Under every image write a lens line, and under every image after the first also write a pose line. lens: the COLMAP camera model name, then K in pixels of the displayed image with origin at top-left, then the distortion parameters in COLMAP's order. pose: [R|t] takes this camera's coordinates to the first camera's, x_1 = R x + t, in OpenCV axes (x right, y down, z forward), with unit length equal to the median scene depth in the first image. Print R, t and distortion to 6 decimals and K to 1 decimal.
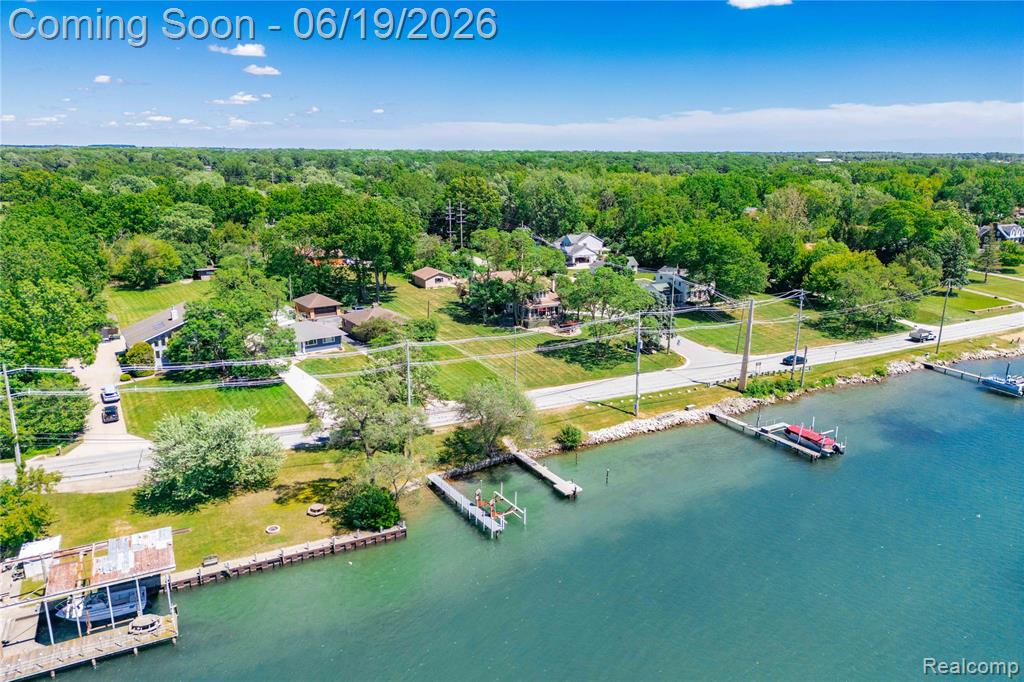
lens RADIAL K [[721.5, 0, 518.5], [0, 721.5, 342.8], [0, 0, 1]] dist [0.059907, -0.063867]
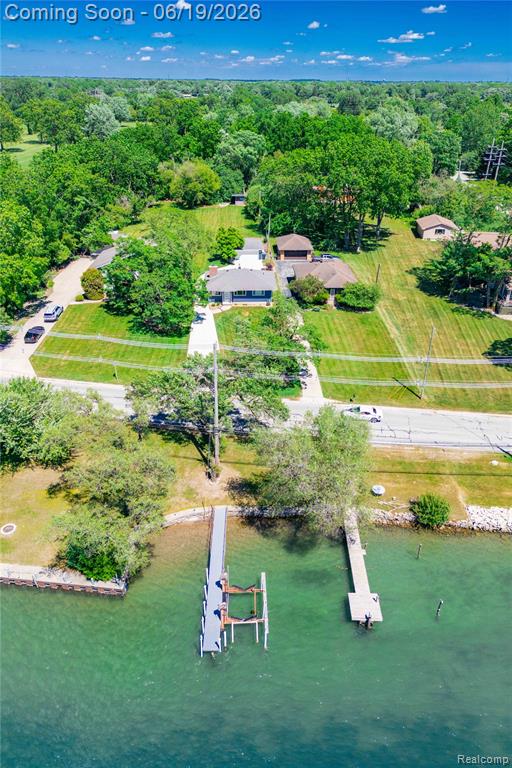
lens RADIAL K [[541.1, 0, 257.4], [0, 541.1, 385.8], [0, 0, 1]] dist [0.059907, -0.063867]
pose [[0.836874, 0.268480, -0.477032, 0.099978], [-0.144873, 0.949016, 0.279964, -0.075204], [0.527876, -0.165186, 0.833103, 0.313562]]
